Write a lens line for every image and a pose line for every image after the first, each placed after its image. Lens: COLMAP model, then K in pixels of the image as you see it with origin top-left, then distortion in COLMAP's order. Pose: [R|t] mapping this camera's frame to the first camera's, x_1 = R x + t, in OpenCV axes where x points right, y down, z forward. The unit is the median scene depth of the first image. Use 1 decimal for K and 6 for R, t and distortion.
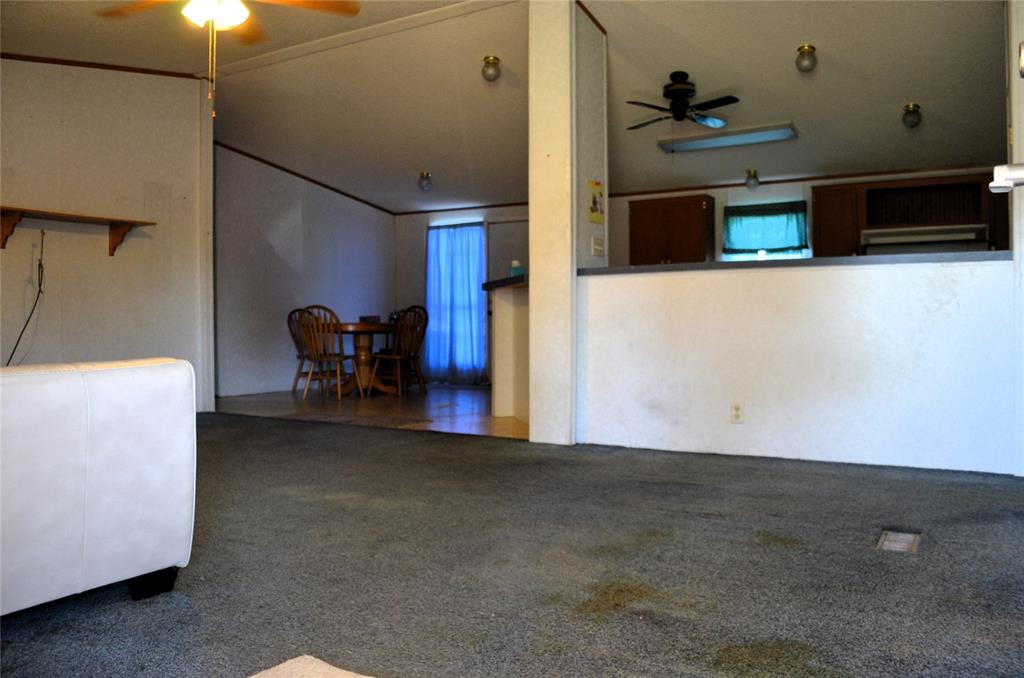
lens RADIAL K [[803.6, 0, 507.2], [0, 803.6, 338.8], [0, 0, 1]] dist [-0.090917, 0.018077]
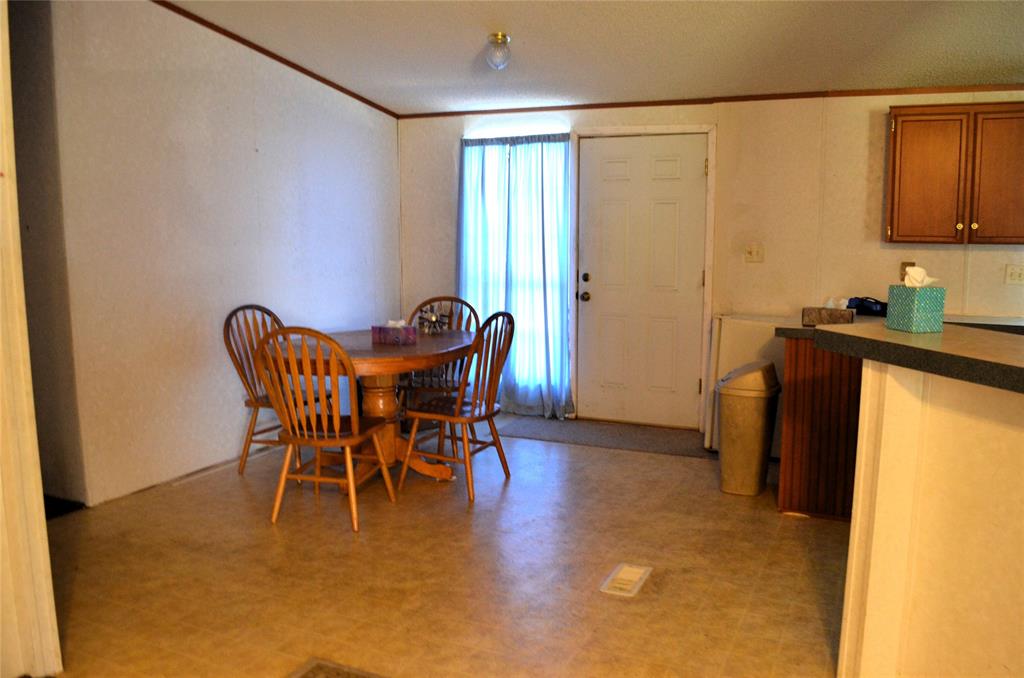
lens RADIAL K [[803.6, 0, 521.1], [0, 803.6, 338.7], [0, 0, 1]] dist [-0.090917, 0.018077]
pose [[0.990552, -0.018651, 0.135865, -0.141418], [0.003375, 0.993724, 0.111808, -0.065618], [-0.137098, -0.110294, 0.984398, 0.435604]]
